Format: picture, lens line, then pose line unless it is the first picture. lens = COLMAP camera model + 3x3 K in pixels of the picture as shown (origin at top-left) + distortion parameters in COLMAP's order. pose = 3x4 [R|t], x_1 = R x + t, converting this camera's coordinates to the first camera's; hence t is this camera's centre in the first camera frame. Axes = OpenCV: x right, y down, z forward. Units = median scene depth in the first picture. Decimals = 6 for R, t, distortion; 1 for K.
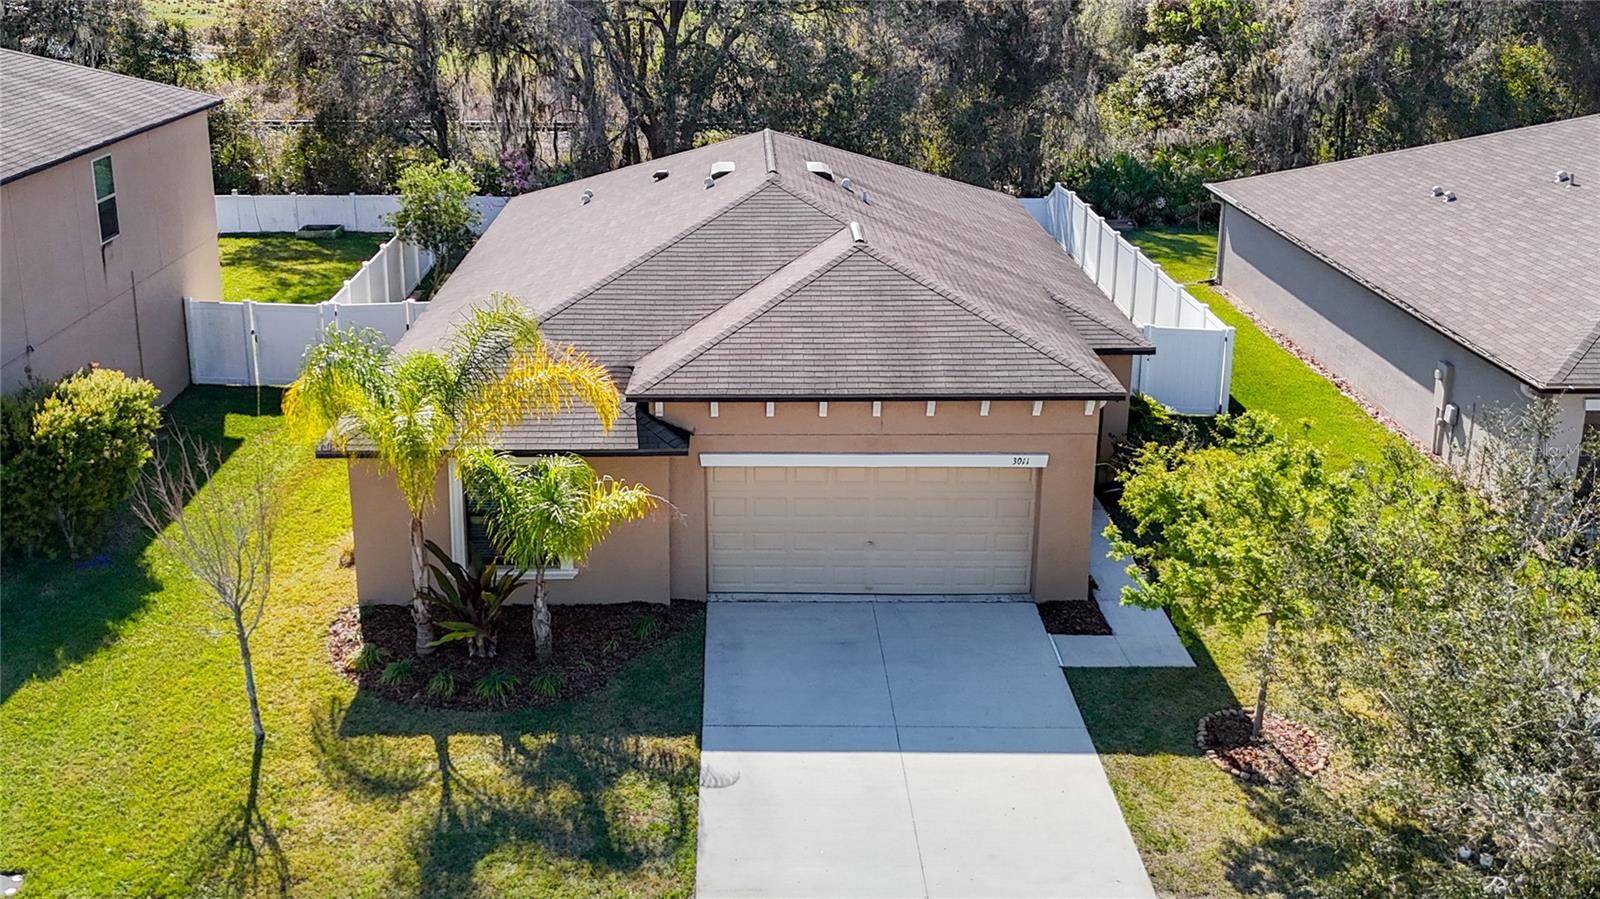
lens RADIAL K [[1544.2, 0, 744.6], [0, 1544.2, 361.3], [0, 0, 1]] dist [0.060538, -0.000297]
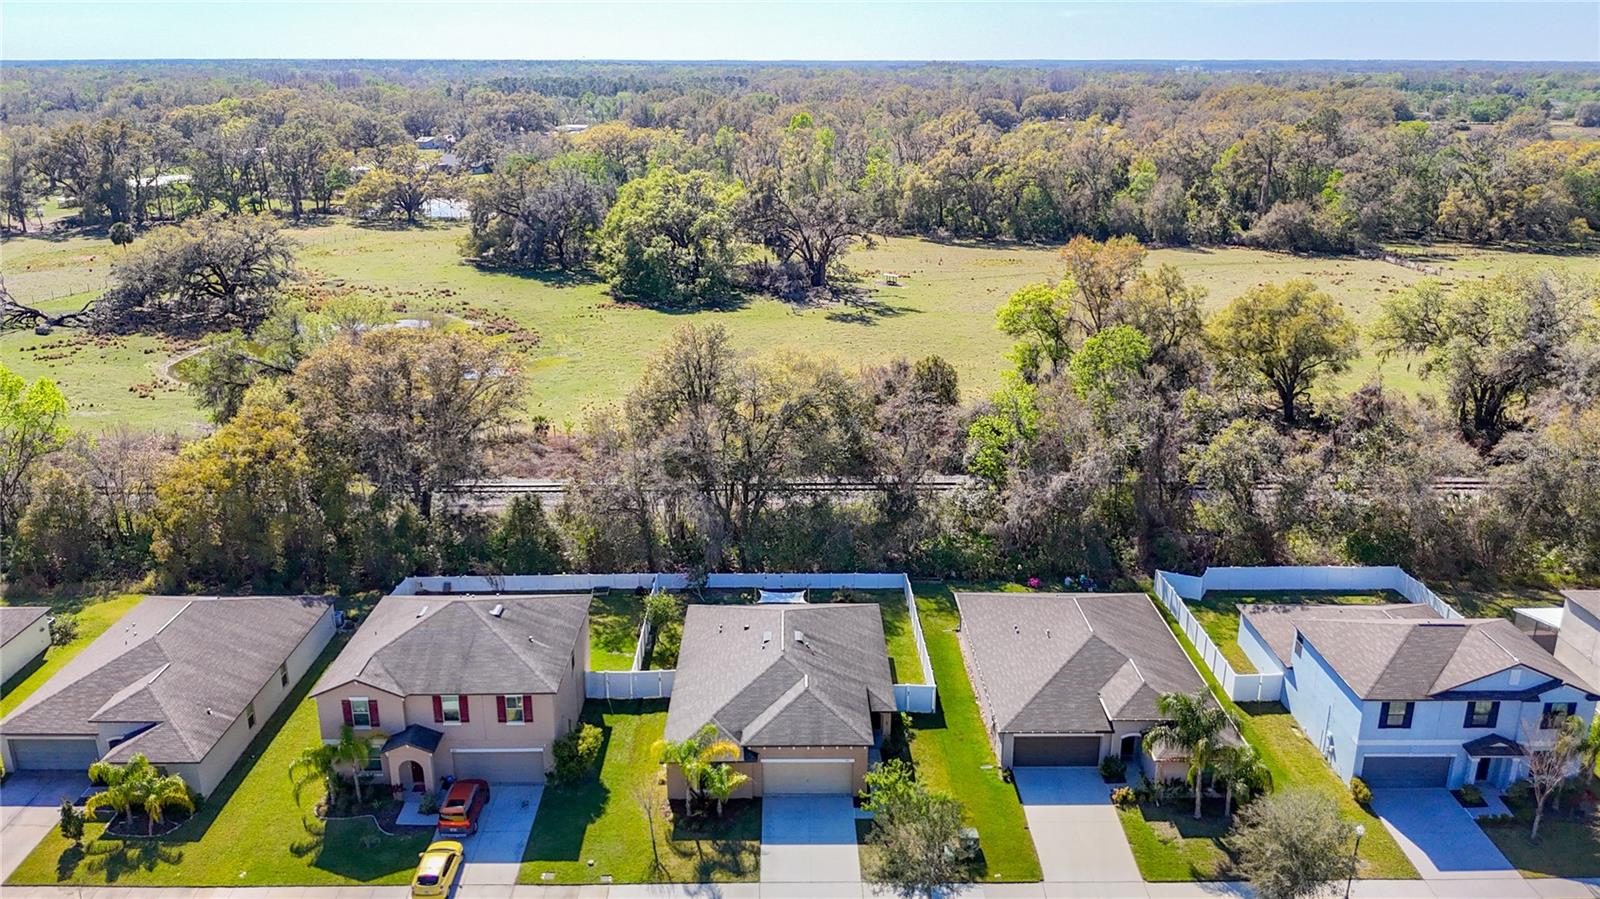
lens RADIAL K [[1228.7, 0, 800.0], [0, 1228.7, 449.5], [0, 0, 1]] dist [0.061609, -0.063887]
pose [[0.999972, -0.001778, 0.007249, 0.046141], [0.001591, 0.999669, 0.025678, -0.769636], [-0.007292, -0.025666, 0.999644, -1.966446]]
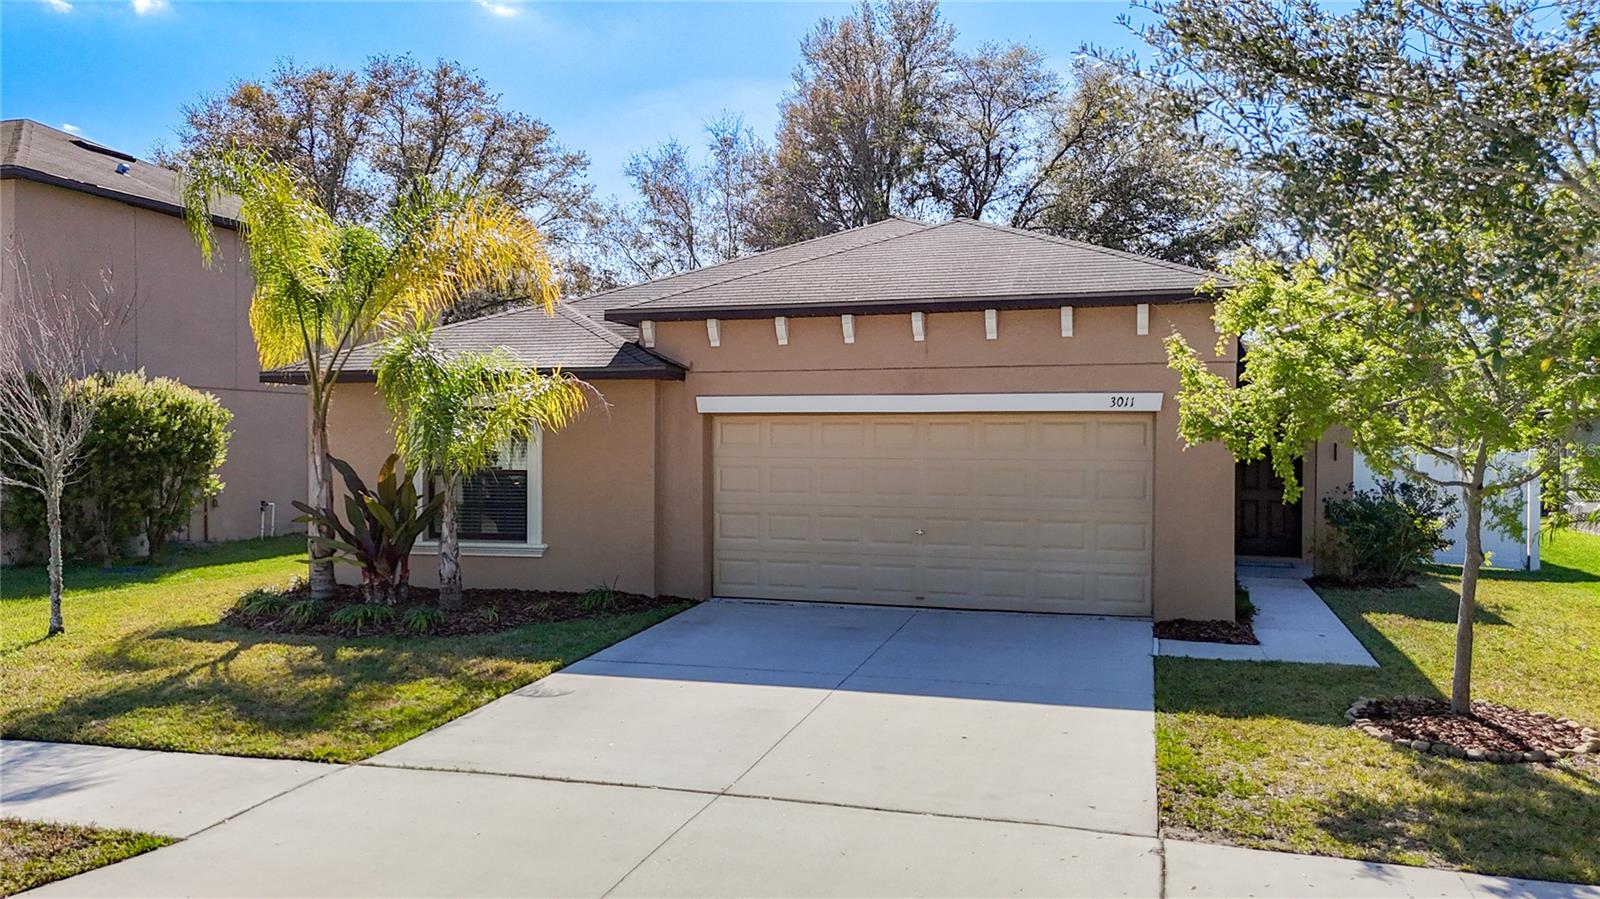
lens RADIAL K [[1309.2, 0, 741.9], [0, 1309.2, 456.3], [0, 0, 1]] dist [0.105252, -0.188878]
pose [[0.951133, 0.005099, -0.308738, 0.202574], [-0.091390, 0.959715, -0.265697, 0.269069], [0.294946, 0.280929, 0.913283, 0.408902]]
